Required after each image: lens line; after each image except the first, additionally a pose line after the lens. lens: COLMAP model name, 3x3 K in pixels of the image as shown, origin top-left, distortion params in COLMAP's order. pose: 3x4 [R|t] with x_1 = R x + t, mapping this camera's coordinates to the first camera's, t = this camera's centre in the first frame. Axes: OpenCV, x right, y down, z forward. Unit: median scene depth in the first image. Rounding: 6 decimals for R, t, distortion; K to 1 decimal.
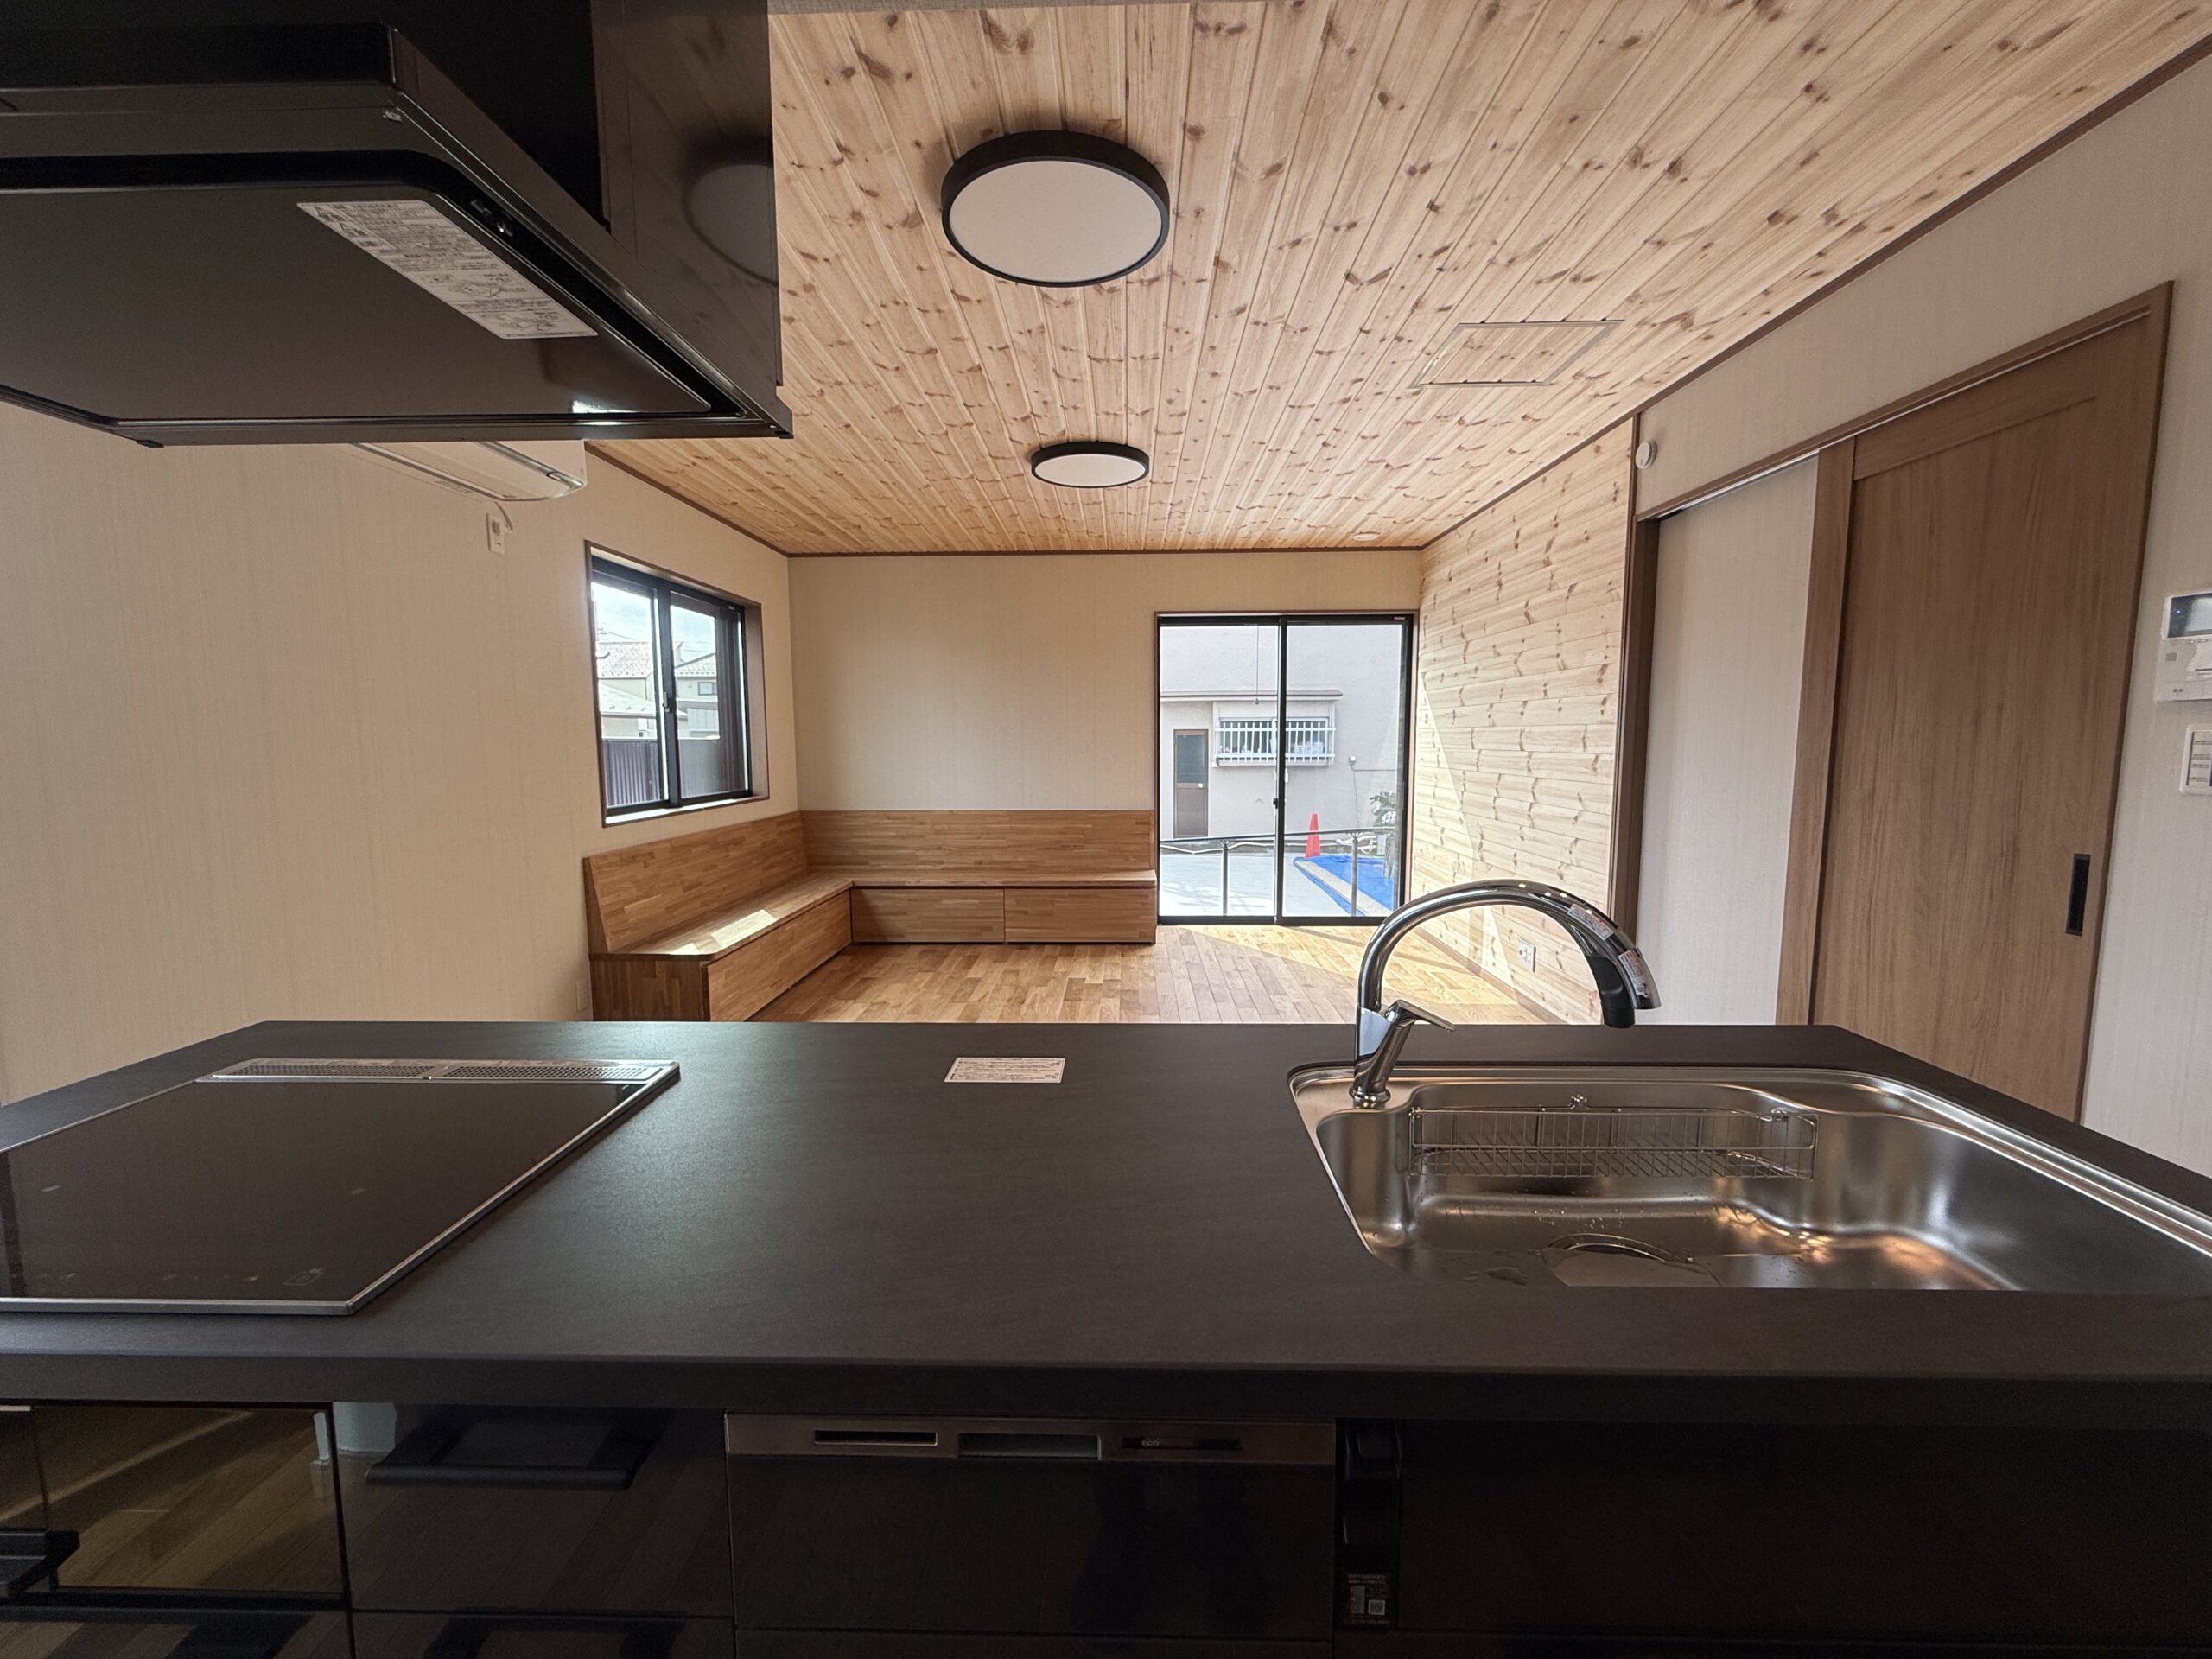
lens RADIAL K [[884.6, 0, 1115.0], [0, 884.6, 832.5], [0, 0, 1]] dist [-0.001723, 0.000408]
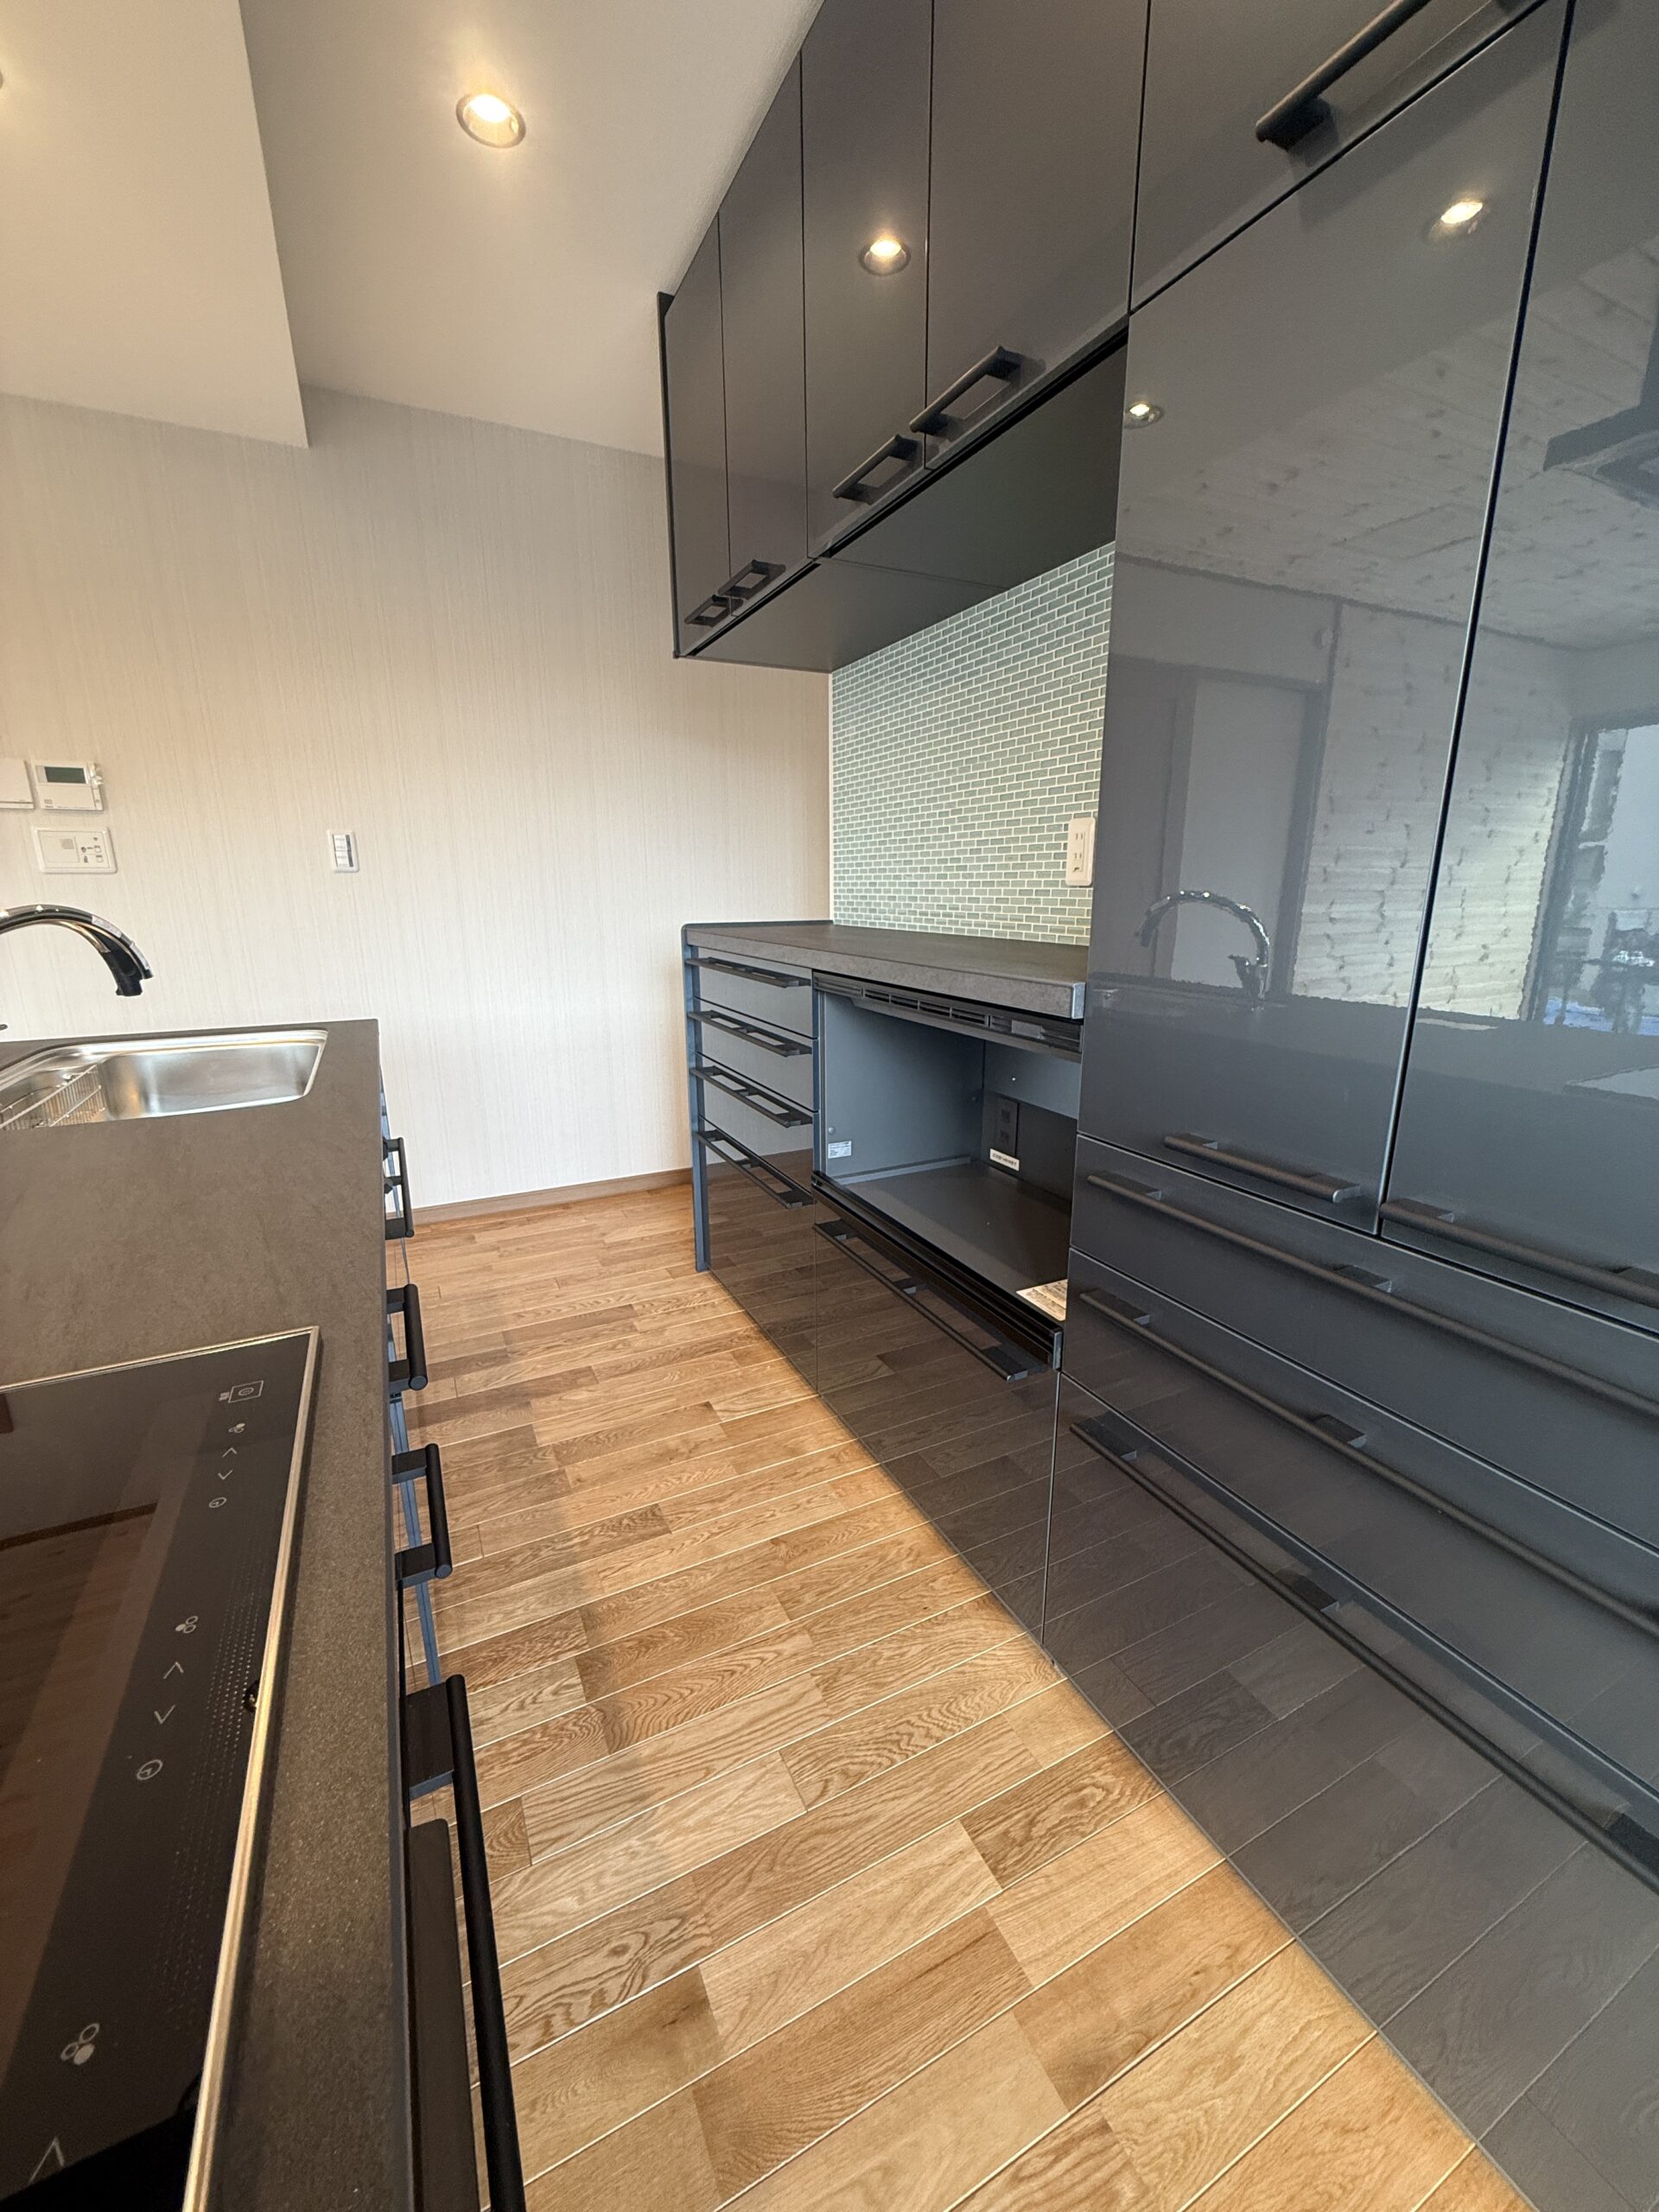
lens RADIAL K [[884.6, 0, 831.8], [0, 884.6, 1105.8], [0, 0, 1]] dist [-0.001723, 0.000408]
pose [[-0.465943, -0.207241, 0.860202, -0.381787], [0.103261, 0.952804, 0.285484, 0.025859], [-0.878769, 0.221845, -0.422552, 0.178935]]
